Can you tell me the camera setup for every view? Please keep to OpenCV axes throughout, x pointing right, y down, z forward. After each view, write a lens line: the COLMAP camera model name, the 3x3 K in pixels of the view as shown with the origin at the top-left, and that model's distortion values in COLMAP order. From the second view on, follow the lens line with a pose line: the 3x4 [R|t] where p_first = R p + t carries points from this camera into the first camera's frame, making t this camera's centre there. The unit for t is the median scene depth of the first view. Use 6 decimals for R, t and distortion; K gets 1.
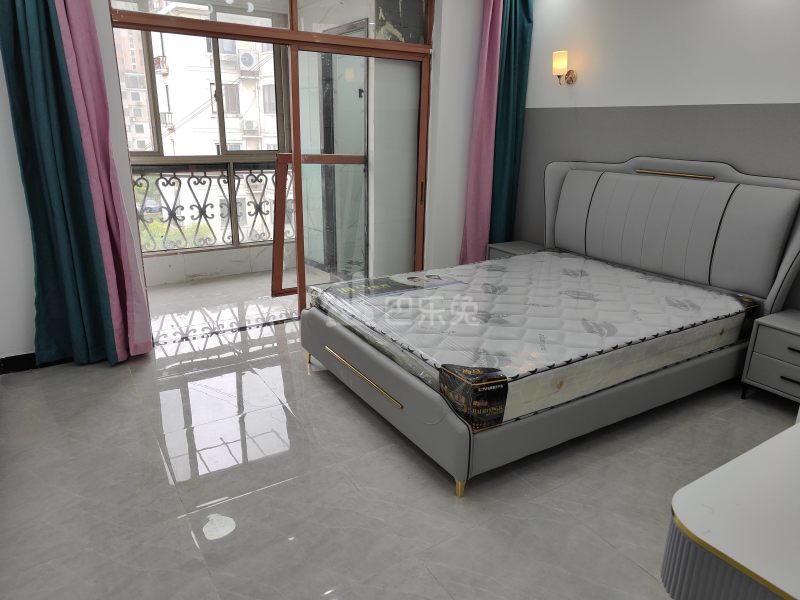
lens RADIAL K [[553.1, 0, 396.3], [0, 553.1, 301.1], [0, 0, 1]] dist [0.020269, -0.012728]
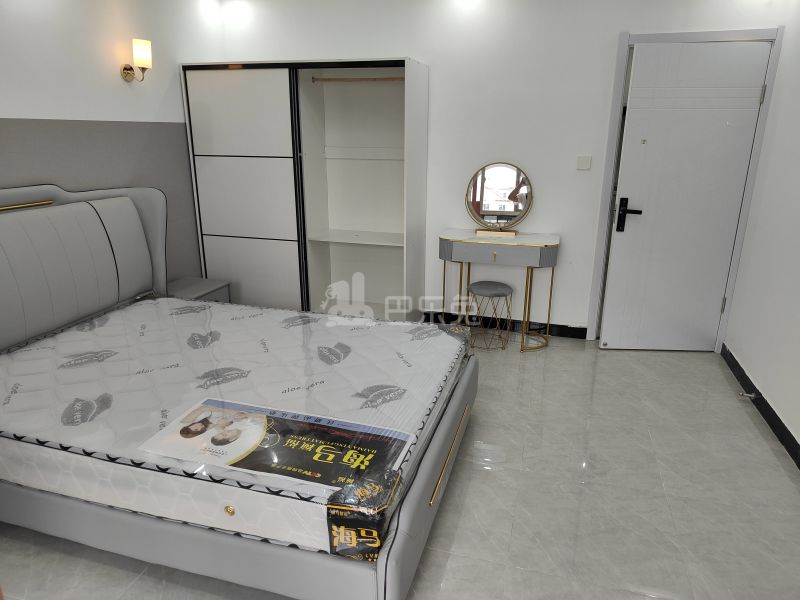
lens RADIAL K [[553.1, 0, 397.0], [0, 553.1, 302.6], [0, 0, 1]] dist [0.020269, -0.012728]
pose [[-0.663539, -0.242366, 0.707795, -0.377127], [0.213928, 0.845103, 0.489935, -0.332045], [-0.716903, 0.476508, -0.508910, 0.931882]]
